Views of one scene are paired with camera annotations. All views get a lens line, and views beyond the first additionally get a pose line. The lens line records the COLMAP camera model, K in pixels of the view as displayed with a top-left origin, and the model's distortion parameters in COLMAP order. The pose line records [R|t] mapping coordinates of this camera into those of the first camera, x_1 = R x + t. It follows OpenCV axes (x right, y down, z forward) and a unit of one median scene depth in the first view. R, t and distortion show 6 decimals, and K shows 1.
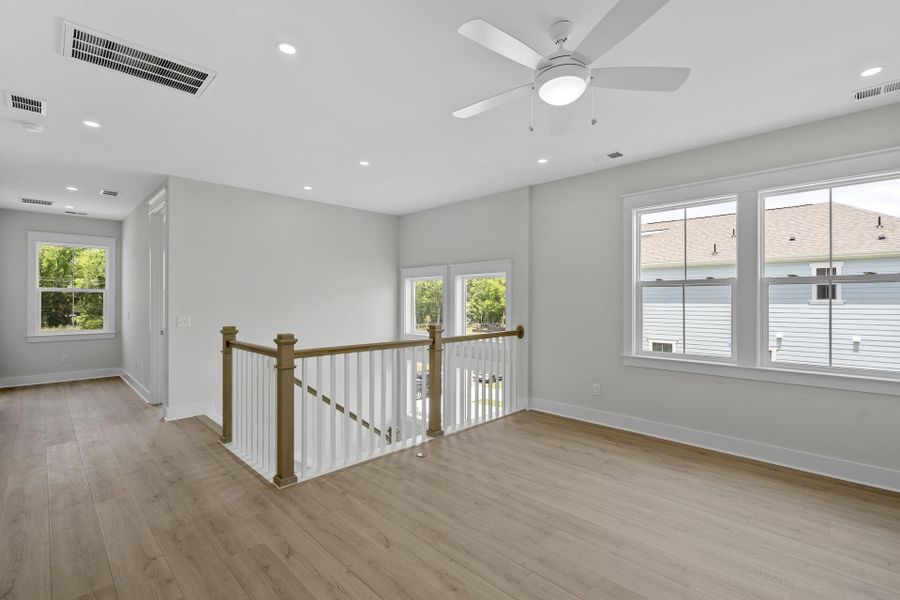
lens RADIAL K [[407.6, 0, 450.4], [0, 407.6, 301.9], [0, 0, 1]] dist [-0.000311, 0.002048]
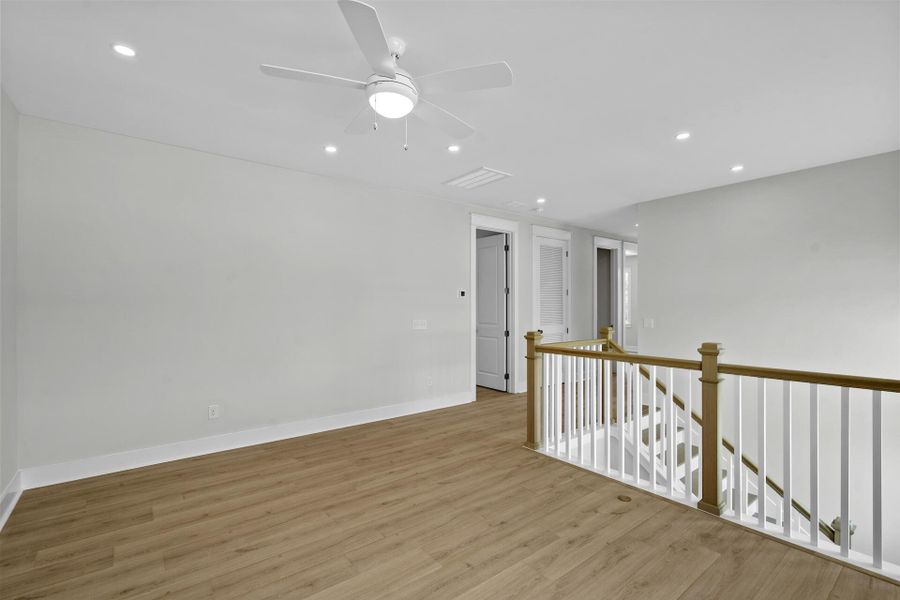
lens RADIAL K [[407.6, 0, 452.7], [0, 407.6, 305.5], [0, 0, 1]] dist [-0.000311, 0.002048]
pose [[-0.111996, -0.002061, -0.993707, 0.625193], [-0.006102, 0.999980, -0.001387, 0.000701], [0.993690, 0.005908, -0.112006, 0.616328]]
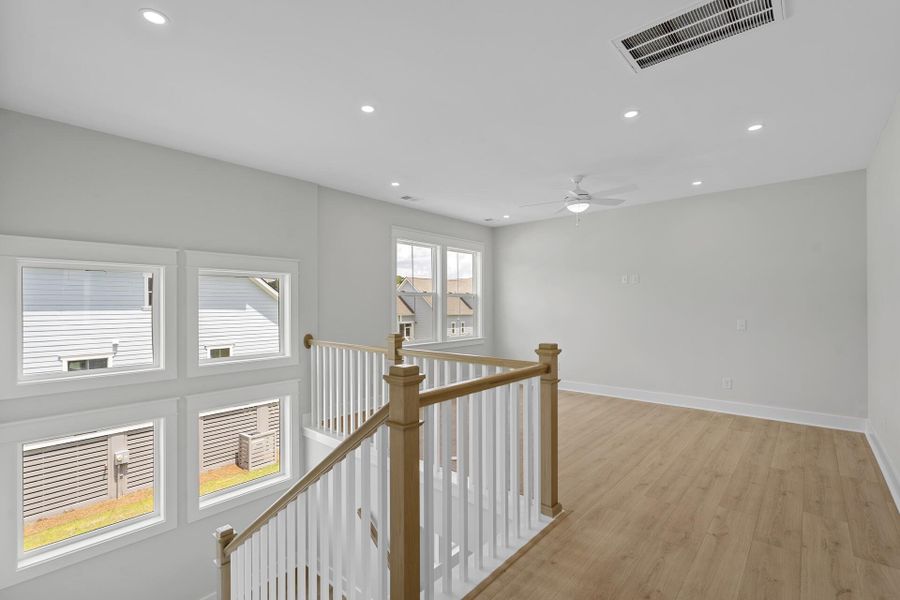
lens RADIAL K [[407.6, 0, 445.5], [0, 407.6, 304.6], [0, 0, 1]] dist [-0.000311, 0.002048]
pose [[-0.053379, -0.000018, 0.998574, -0.886027], [0.009016, 0.999959, 0.000500, -0.005367], [-0.998534, 0.009030, -0.053377, 0.879370]]
